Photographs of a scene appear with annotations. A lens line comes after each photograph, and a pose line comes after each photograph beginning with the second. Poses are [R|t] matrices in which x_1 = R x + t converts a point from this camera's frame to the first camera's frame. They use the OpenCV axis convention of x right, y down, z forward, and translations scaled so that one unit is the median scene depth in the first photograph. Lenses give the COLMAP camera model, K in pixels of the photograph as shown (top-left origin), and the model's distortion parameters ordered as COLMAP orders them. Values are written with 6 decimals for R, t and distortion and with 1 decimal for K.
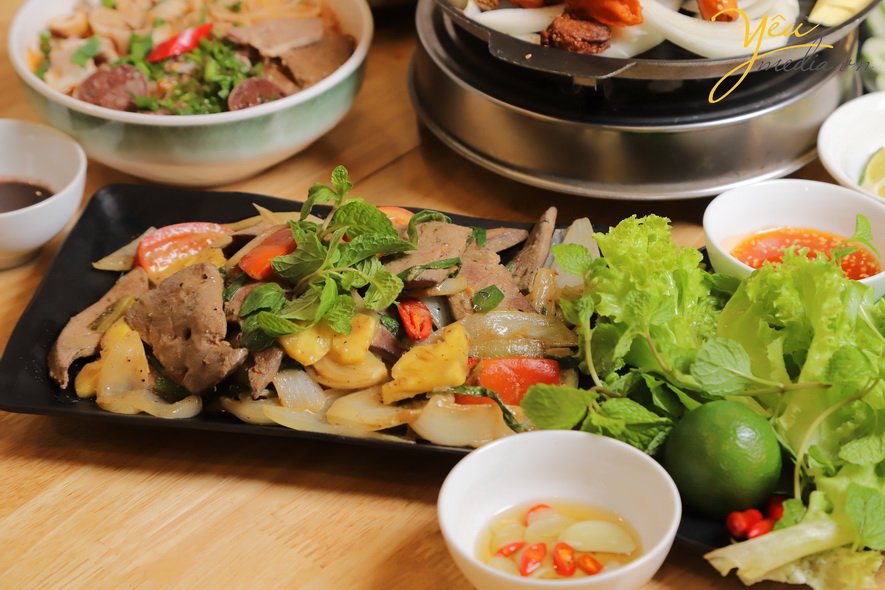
lens RADIAL K [[2767.4, 0, 442.5], [0, 2767.4, 295.0], [0, 0, 1]] dist [-0.020258, -0.848683]
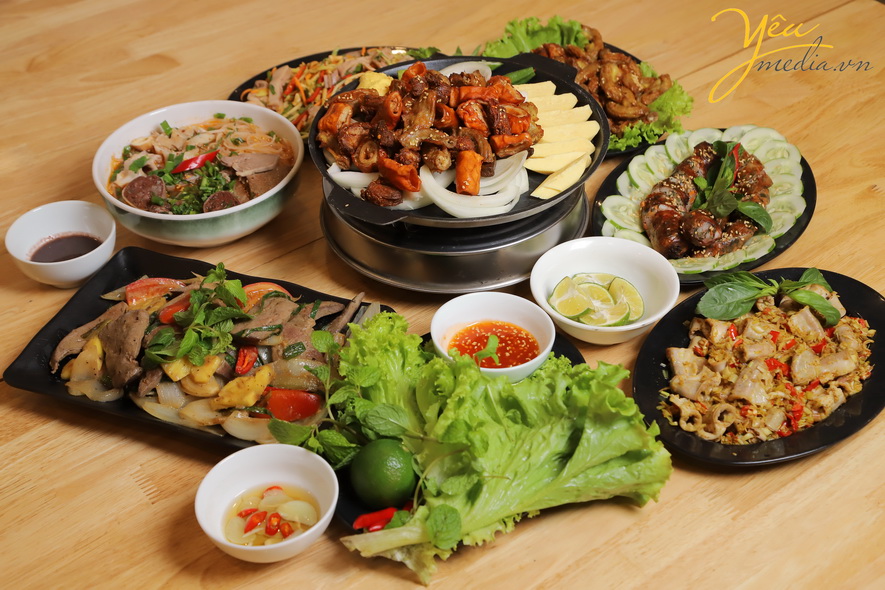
lens RADIAL K [[1533.1, 0, 442.5], [0, 1533.1, 295.0], [0, 0, 1]] dist [-0.047617, -0.111369]
pose [[0.976100, 0.116601, -0.183393, 0.280592], [-0.100227, 0.990305, 0.096181, -0.135216], [0.192830, -0.075501, 0.978323, 0.097714]]
